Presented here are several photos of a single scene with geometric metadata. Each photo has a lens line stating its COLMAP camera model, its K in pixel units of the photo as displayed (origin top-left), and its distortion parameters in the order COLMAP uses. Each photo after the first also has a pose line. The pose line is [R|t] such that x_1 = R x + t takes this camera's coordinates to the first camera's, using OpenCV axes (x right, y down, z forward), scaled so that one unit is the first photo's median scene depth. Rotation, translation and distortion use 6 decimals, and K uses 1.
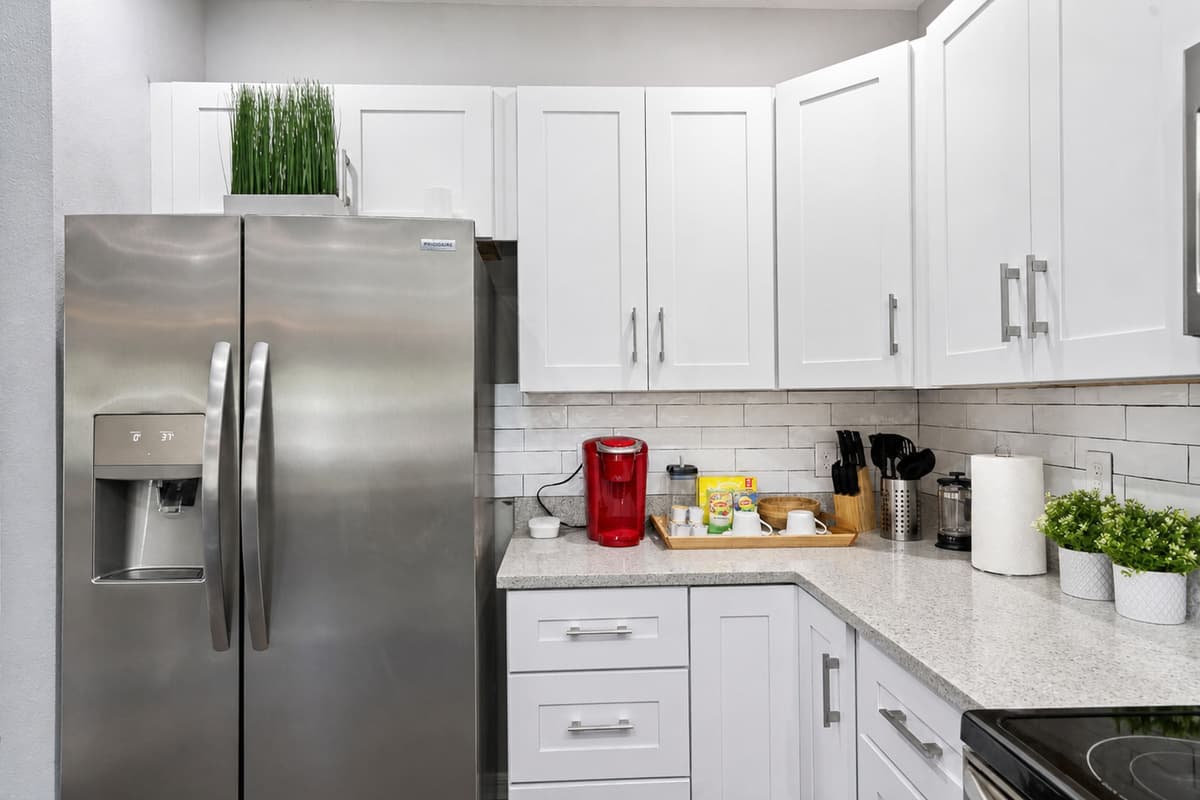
lens RADIAL K [[672.4, 0, 600.0], [0, 672.4, 400.0], [0, 0, 1]] dist [0.026041, 0.000762]
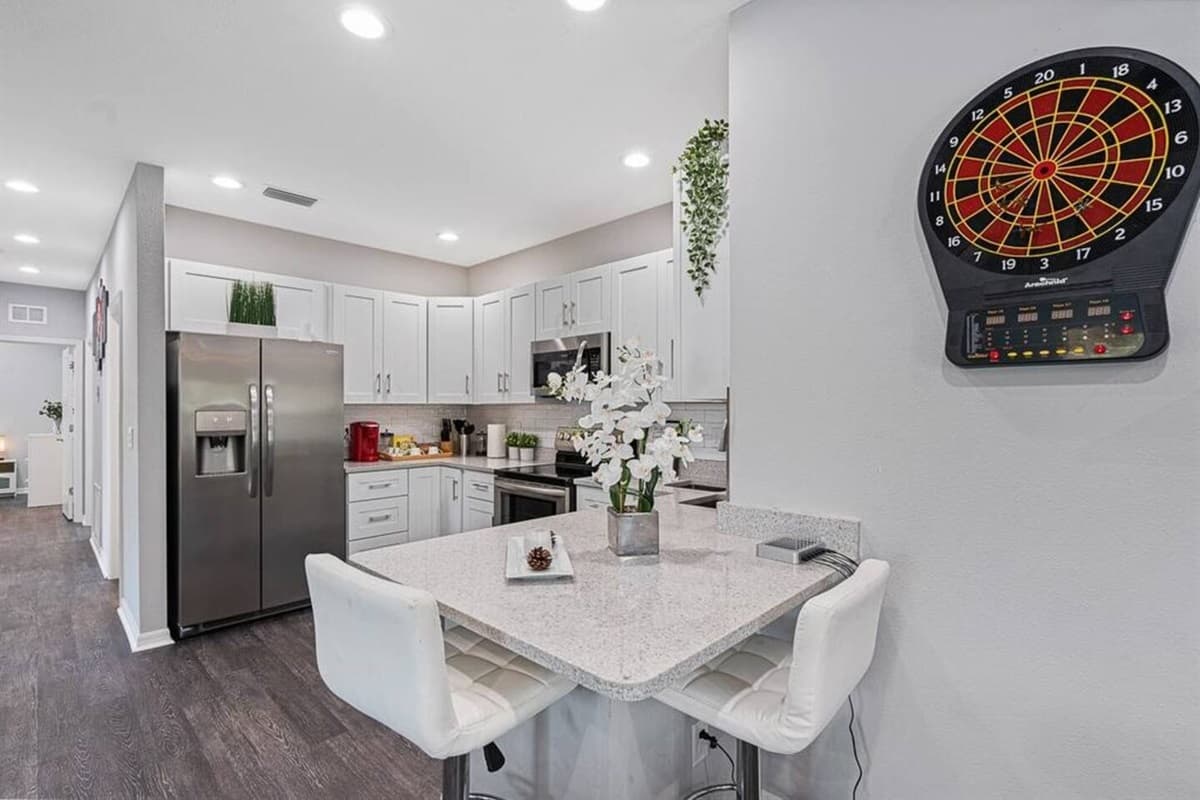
lens RADIAL K [[541.5, 0, 600.0], [0, 541.5, 400.0], [0, 0, 1]] dist [0.000351, 0.000016]
pose [[0.725216, 0.018347, 0.688277, -0.817877], [-0.014868, 0.999829, -0.010986, -0.017519], [-0.688361, -0.002266, 0.725365, -1.205840]]
